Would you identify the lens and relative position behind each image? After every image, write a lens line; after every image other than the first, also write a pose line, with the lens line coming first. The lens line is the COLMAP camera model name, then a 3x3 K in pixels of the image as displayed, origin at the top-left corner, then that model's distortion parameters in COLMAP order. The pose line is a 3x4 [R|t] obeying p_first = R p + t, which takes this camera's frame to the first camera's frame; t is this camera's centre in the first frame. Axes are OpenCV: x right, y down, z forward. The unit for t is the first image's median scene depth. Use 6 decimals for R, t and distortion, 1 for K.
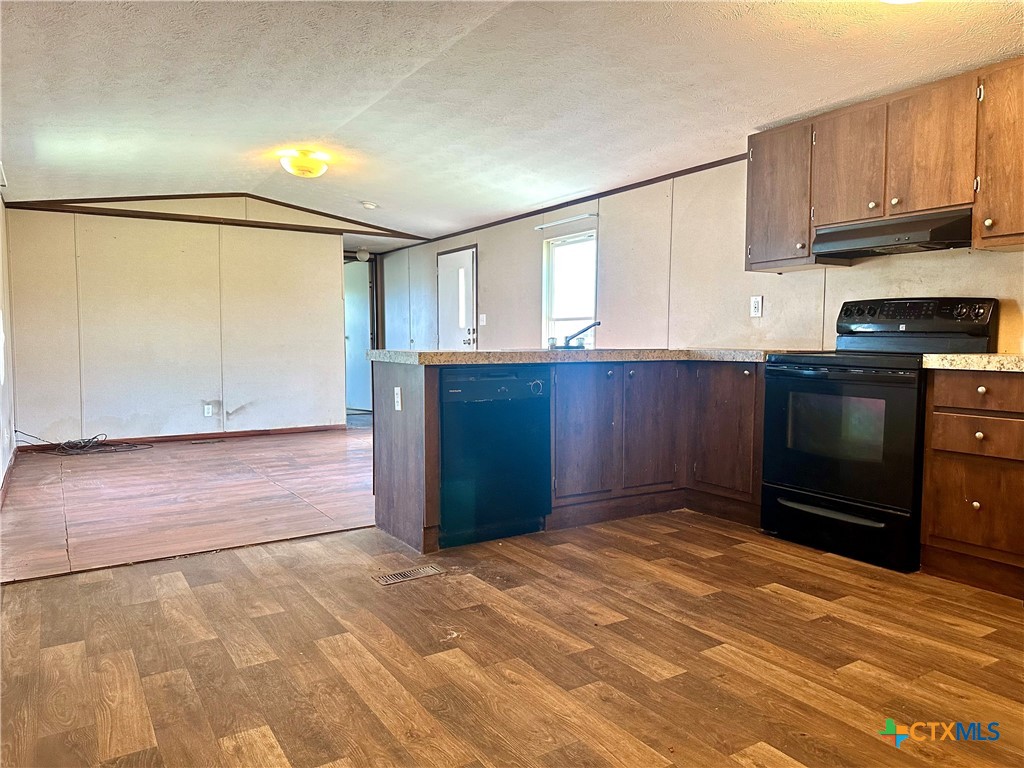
lens RADIAL K [[717.3, 0, 509.6], [0, 717.3, 378.2], [0, 0, 1]] dist [0.024123, -0.038103]
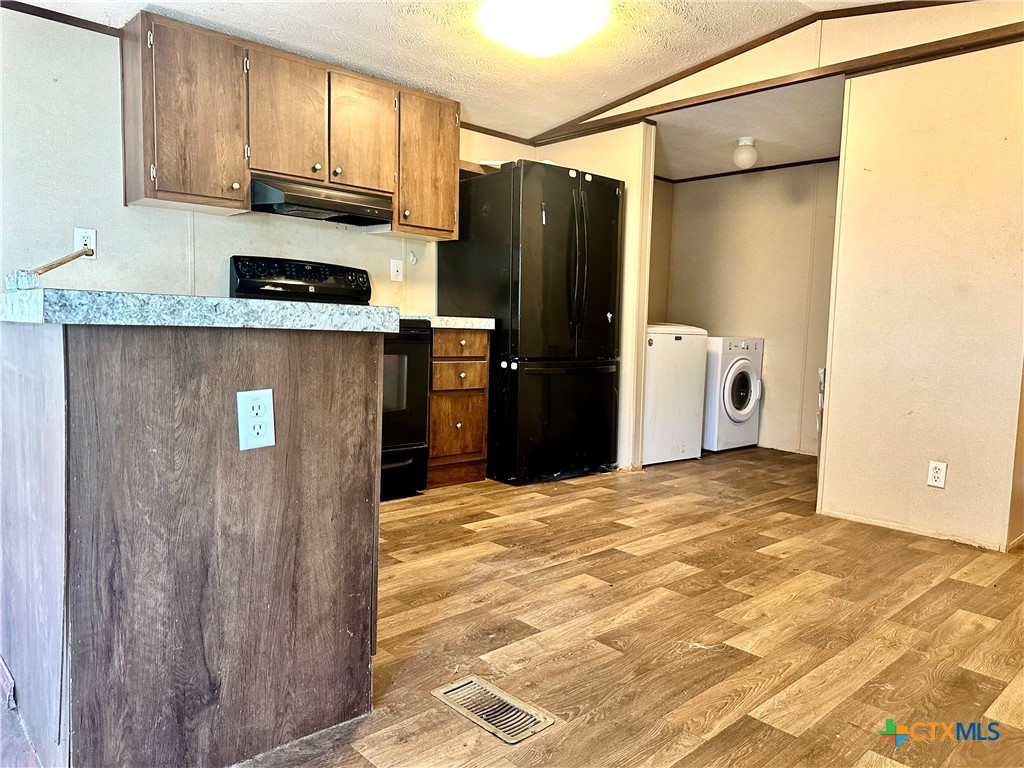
lens RADIAL K [[717.3, 0, 510.0], [0, 717.3, 391.1], [0, 0, 1]] dist [0.024123, -0.038103]
pose [[-0.193906, -0.102008, 0.975702, -0.729876], [0.018894, 0.994006, 0.107677, -0.037809], [-0.980838, 0.039315, -0.190816, 1.185999]]
